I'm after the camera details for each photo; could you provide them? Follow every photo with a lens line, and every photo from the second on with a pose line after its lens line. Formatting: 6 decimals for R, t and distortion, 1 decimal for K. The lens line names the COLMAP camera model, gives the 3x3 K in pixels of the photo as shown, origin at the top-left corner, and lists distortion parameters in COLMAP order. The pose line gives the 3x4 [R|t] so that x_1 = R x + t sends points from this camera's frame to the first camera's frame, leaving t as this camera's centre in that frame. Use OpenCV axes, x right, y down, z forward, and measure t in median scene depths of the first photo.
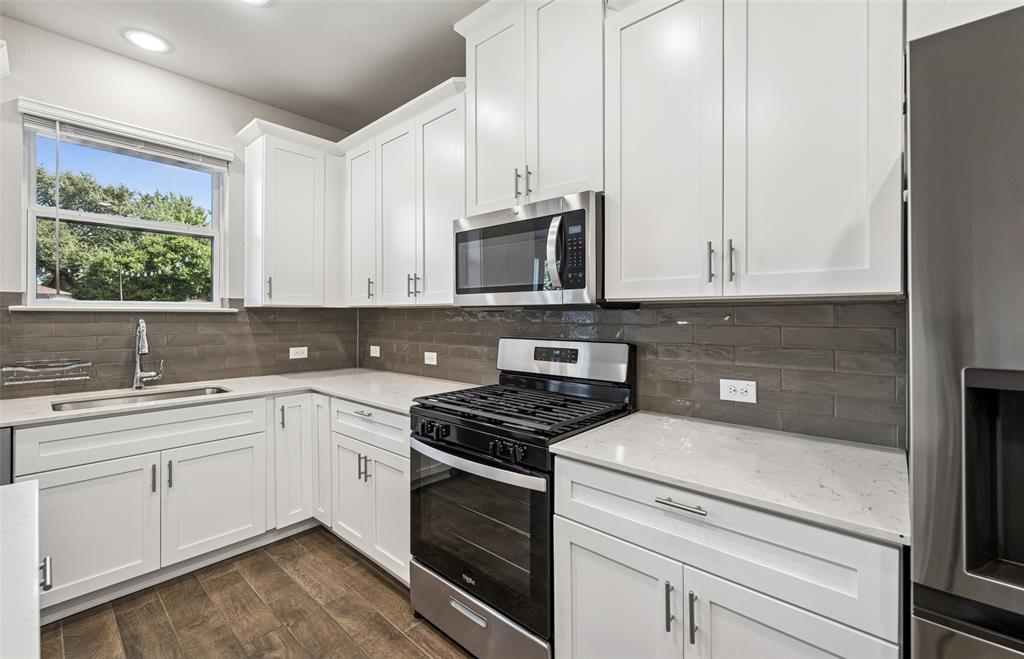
lens RADIAL K [[426.6, 0, 505.5], [0, 426.6, 316.7], [0, 0, 1]] dist [0.002555, 0.000316]
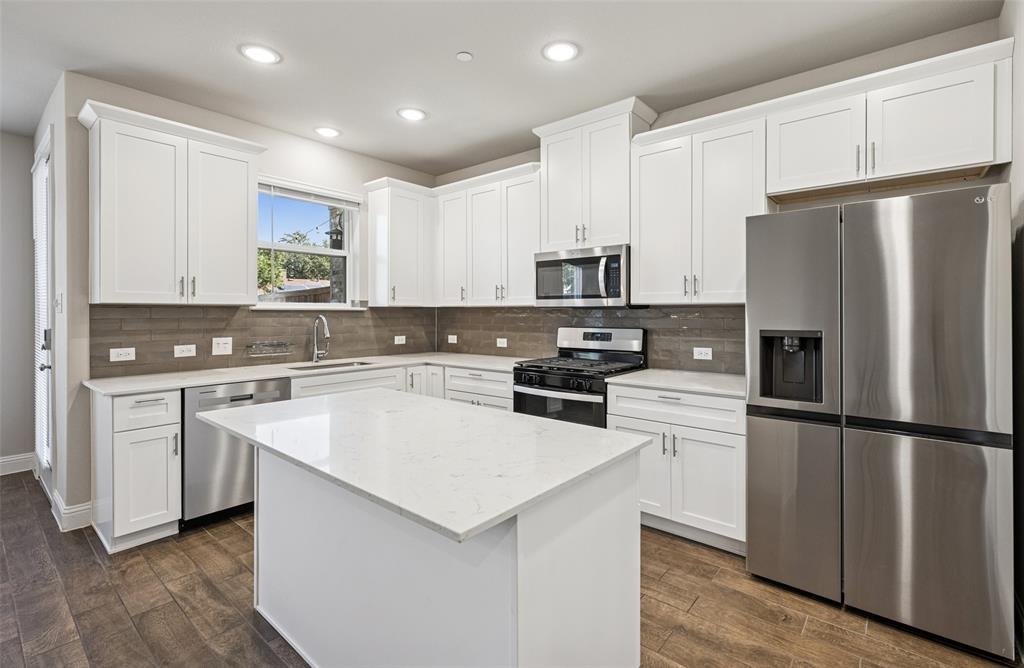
lens RADIAL K [[459.1, 0, 515.9], [0, 459.1, 315.7], [0, 0, 1]] dist [-0.002011, -0.000096]
pose [[0.999292, -0.000911, 0.037609, -0.249026], [0.000751, 0.999991, 0.004258, 0.001730], [-0.037612, -0.004227, 0.999283, -0.705737]]
